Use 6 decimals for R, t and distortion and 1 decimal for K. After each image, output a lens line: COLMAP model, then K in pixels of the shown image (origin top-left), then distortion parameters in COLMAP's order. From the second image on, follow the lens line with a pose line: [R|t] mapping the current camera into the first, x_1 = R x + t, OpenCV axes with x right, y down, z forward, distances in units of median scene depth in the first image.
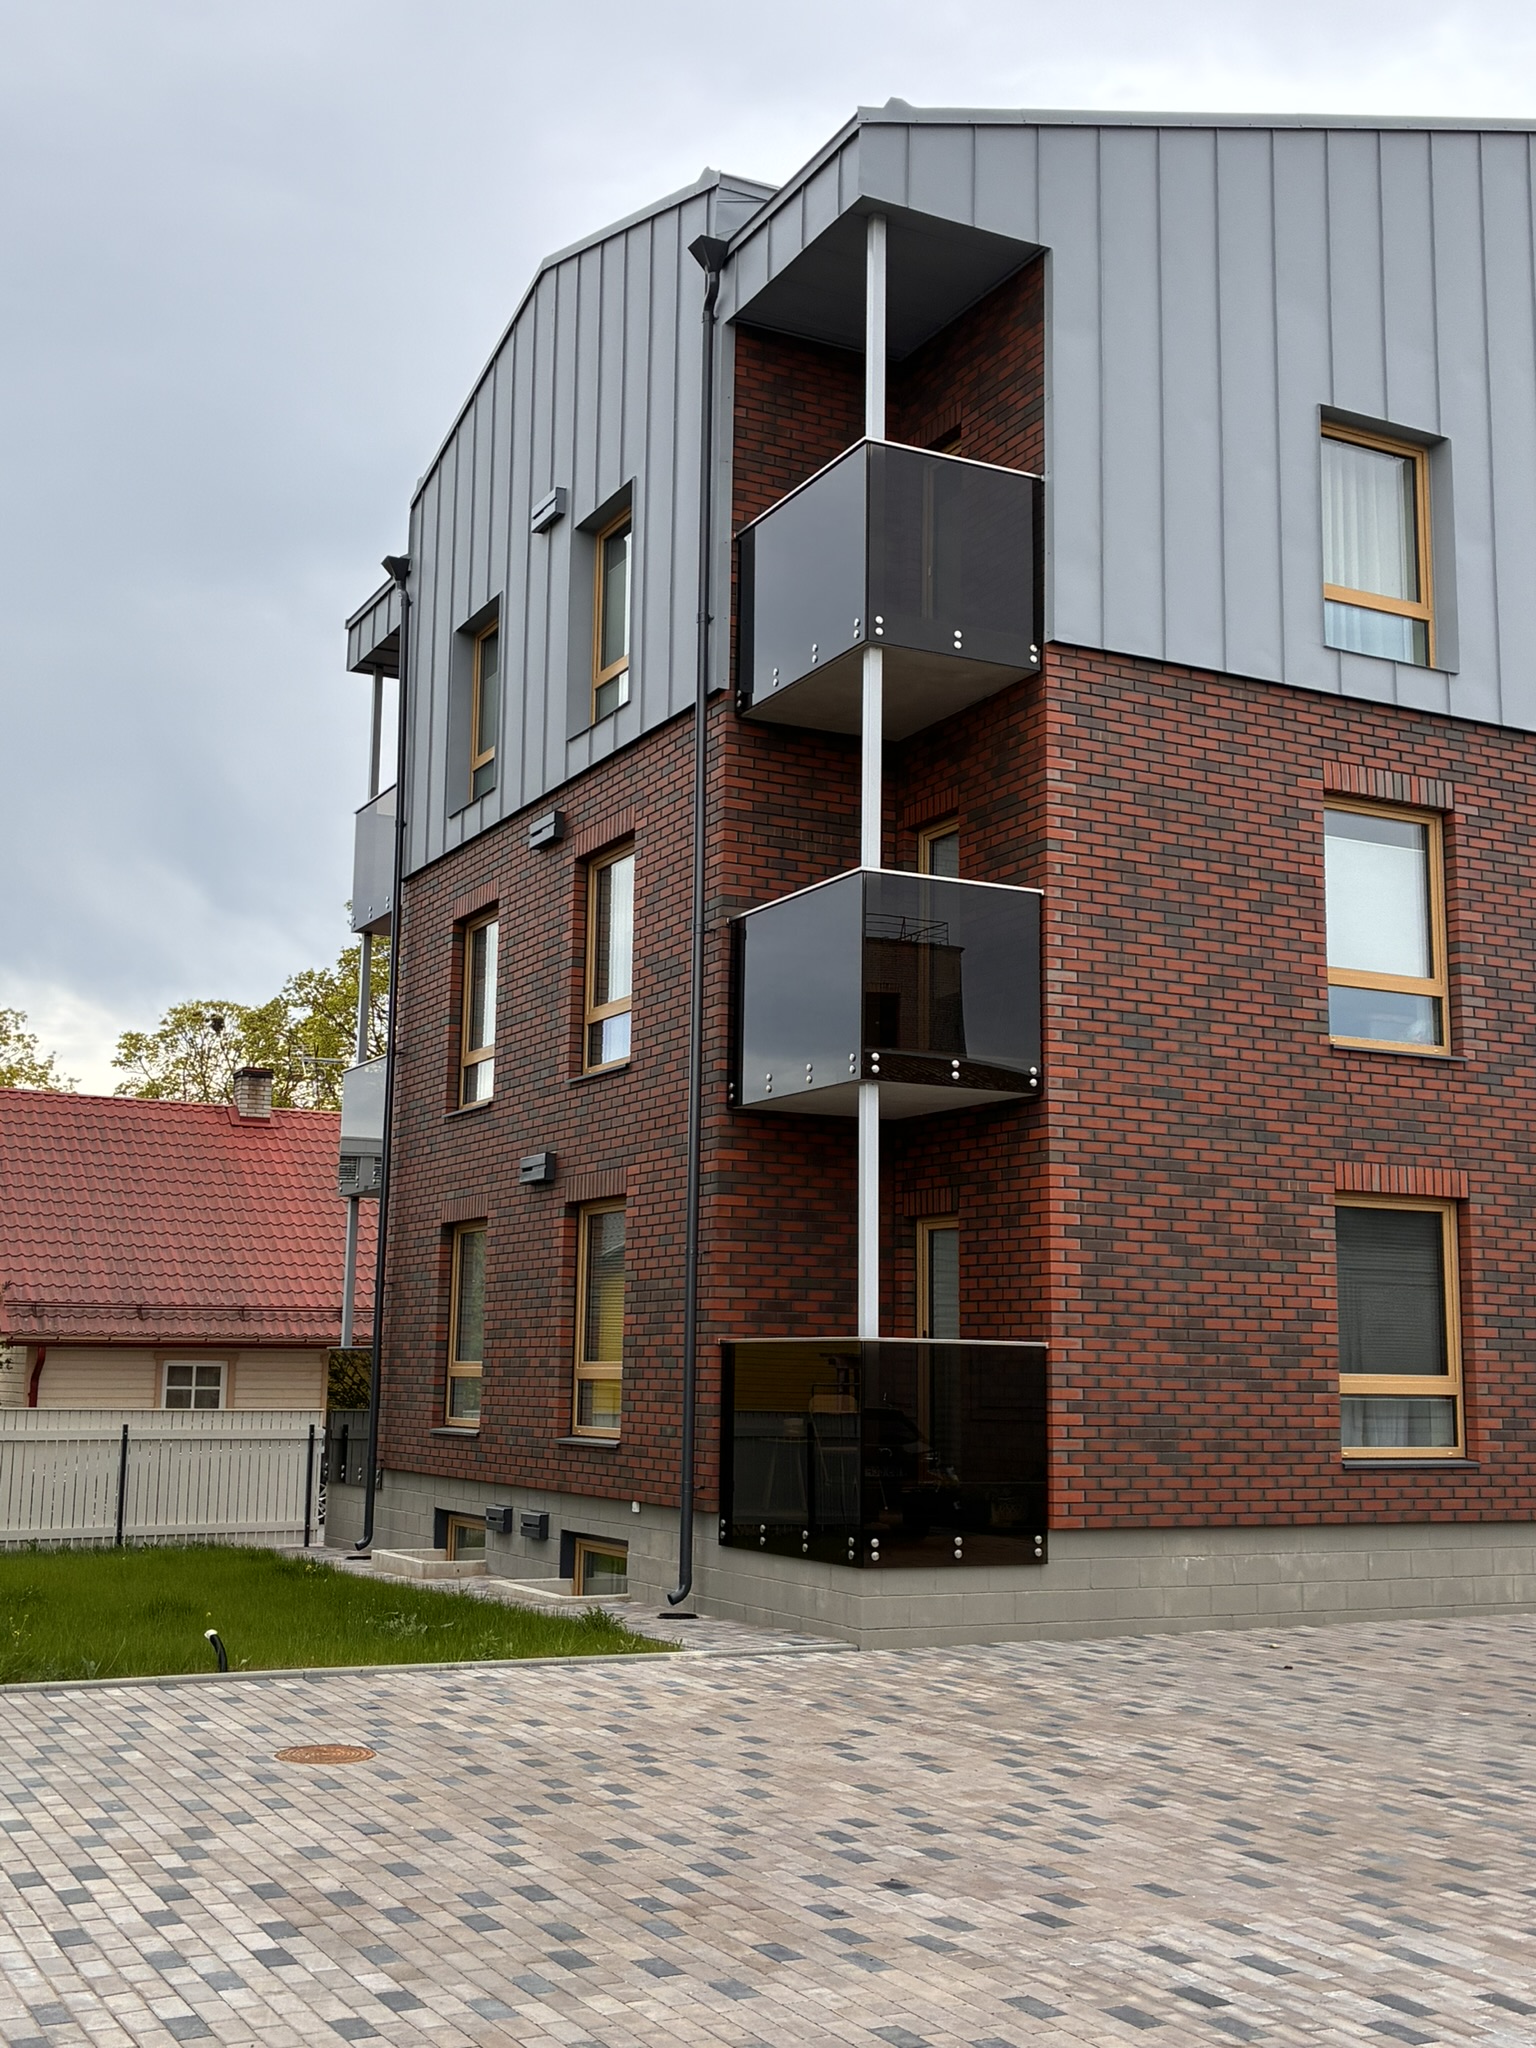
lens RADIAL K [[2250.7, 0, 754.4], [0, 2250.7, 1001.8], [0, 0, 1]] dist [0.028943, 0.000000]
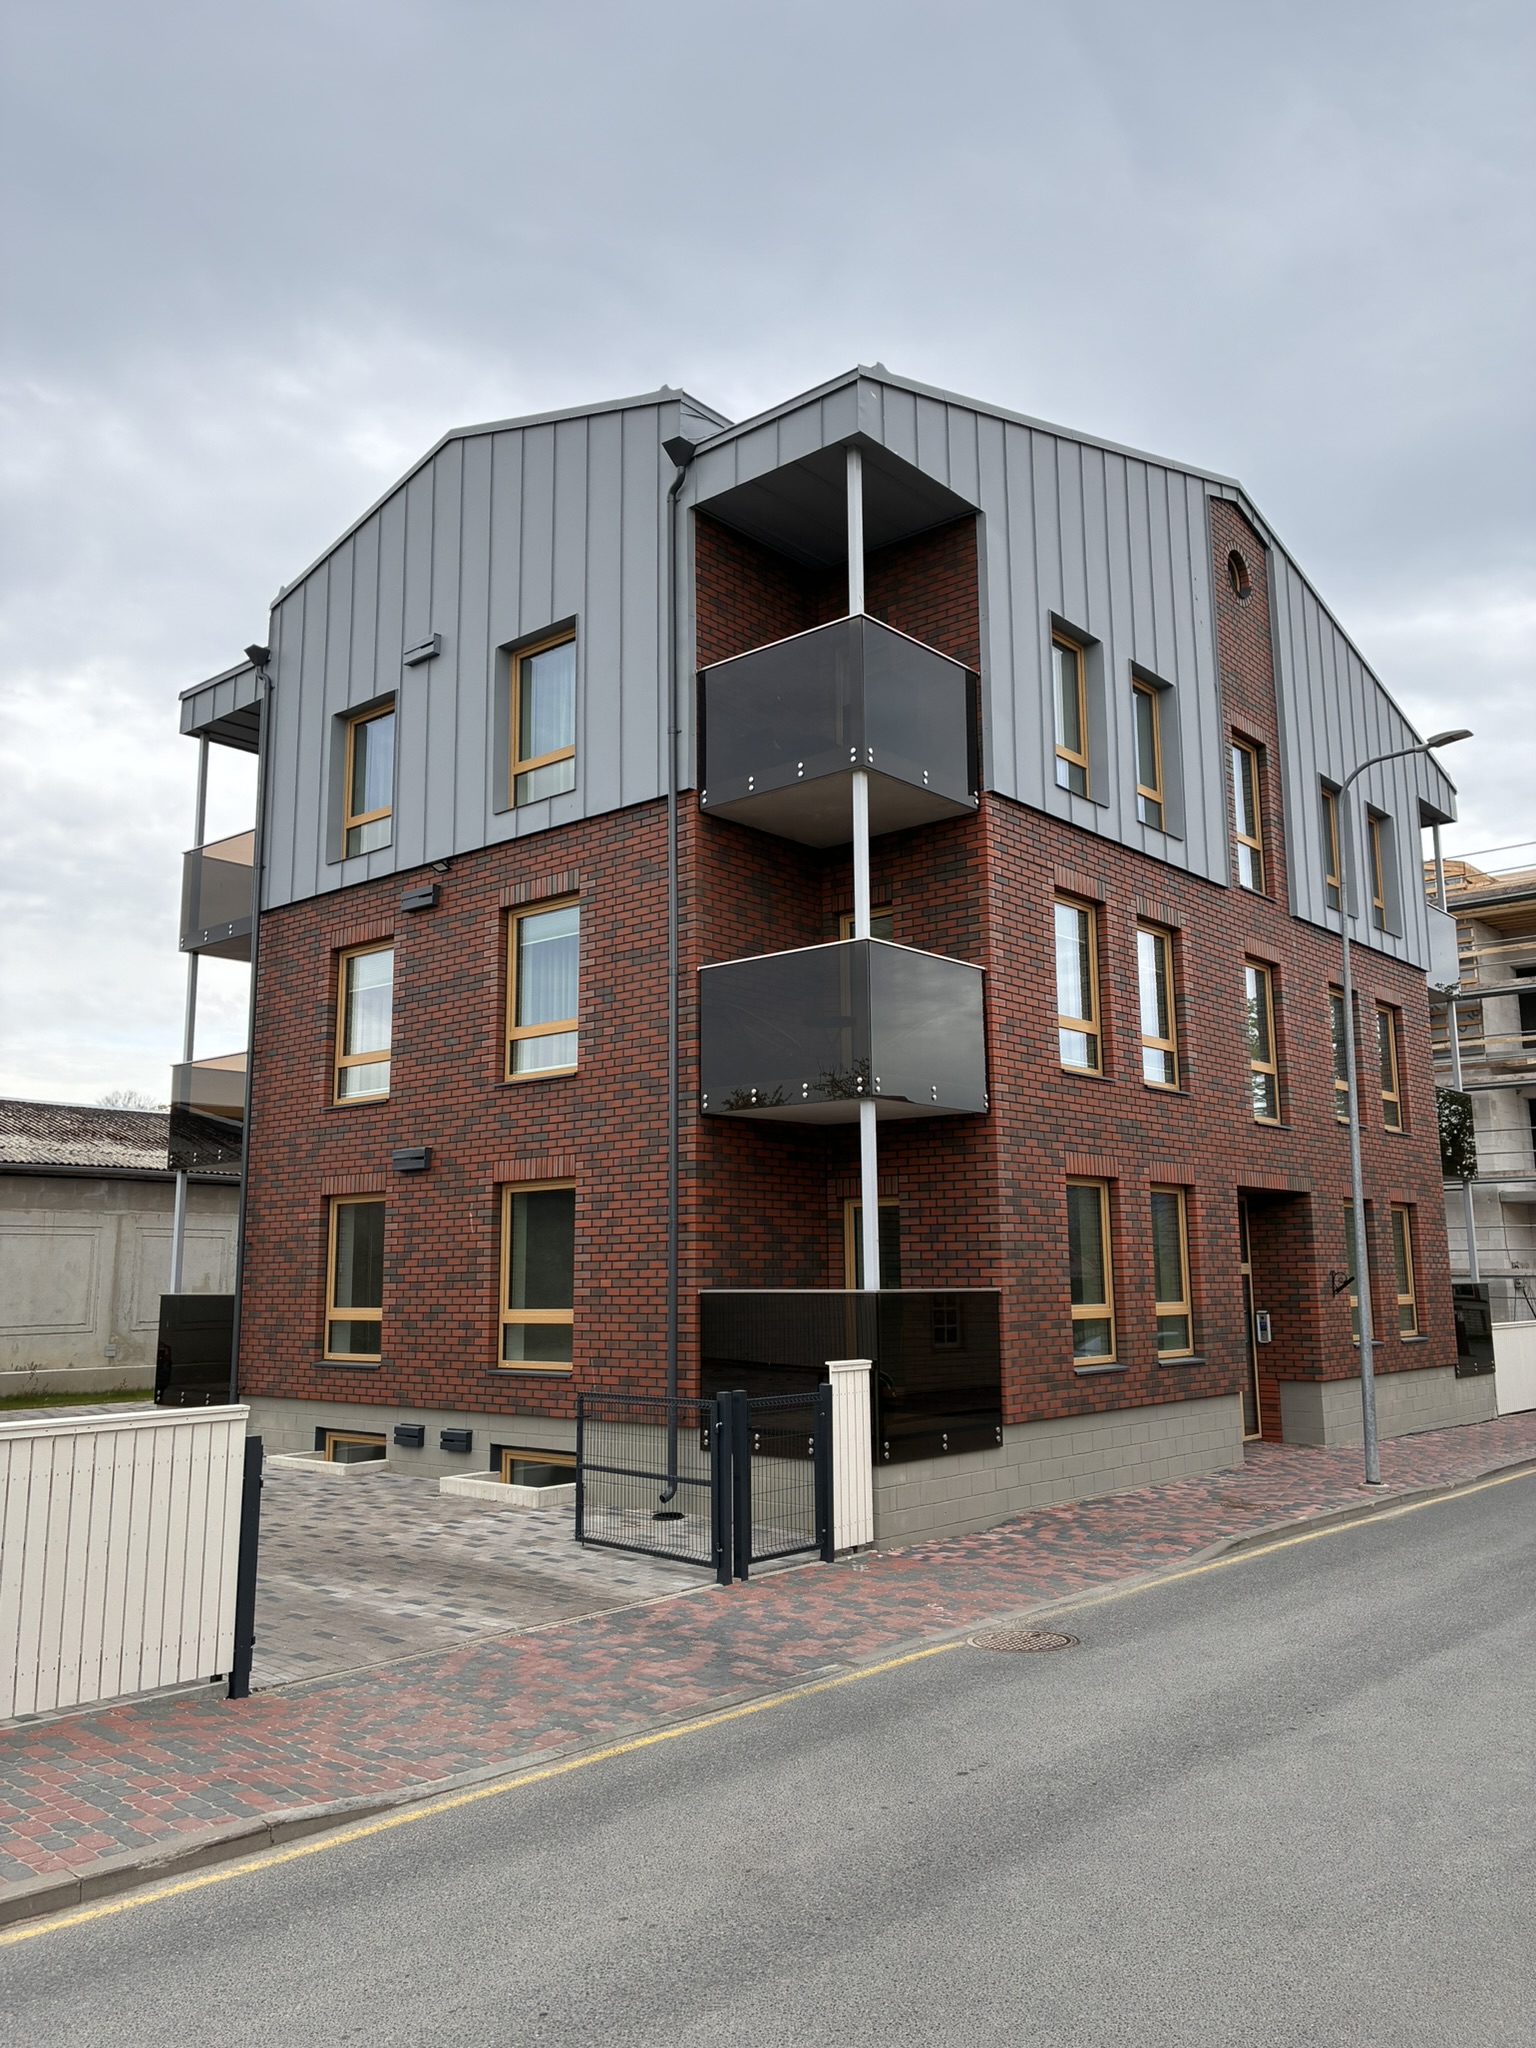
lens RADIAL K [[1556.6, 0, 774.8], [0, 1556.6, 1010.5], [0, 0, 1]] dist [0.050247, -0.059792]
pose [[0.923705, 0.042052, 0.380789, -0.316701], [-0.041176, 0.999097, -0.010451, -0.003887], [-0.380884, -0.006026, 0.924603, 0.154618]]
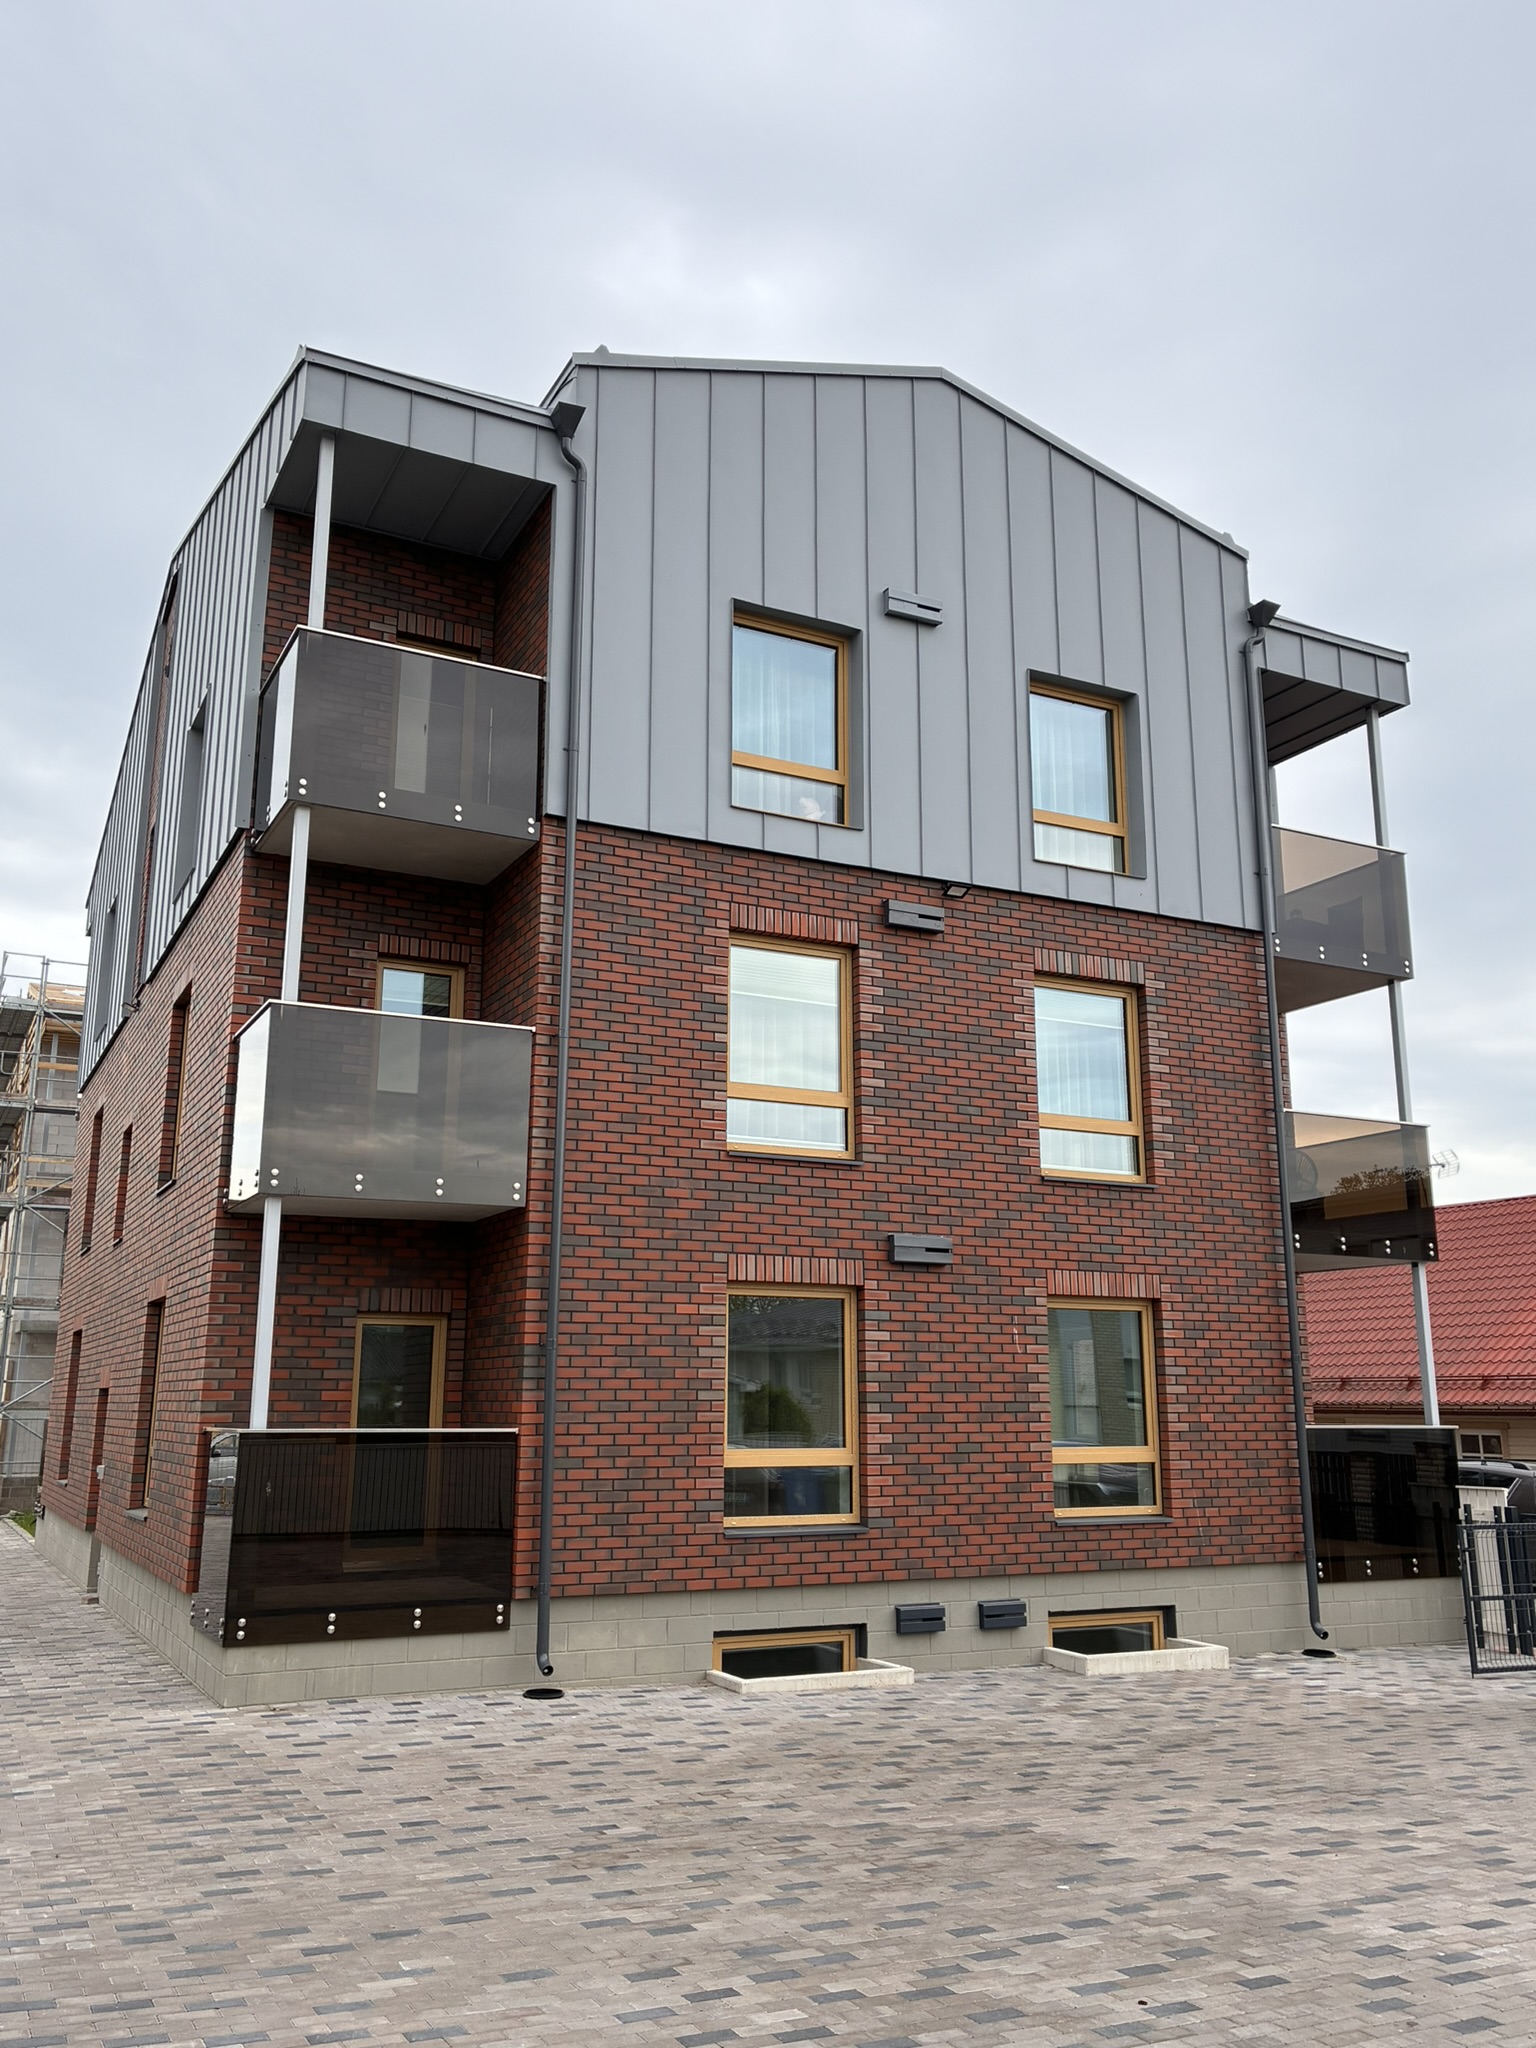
lens RADIAL K [[1671.3, 0, 768.9], [0, 1671.3, 1035.2], [0, 0, 1]] dist [0.037531, -0.023067]
pose [[-0.003682, 0.210127, 0.977667, -1.010123], [-0.164455, 0.964235, -0.207859, 0.181636], [-0.986378, -0.161547, 0.031006, 1.295919]]
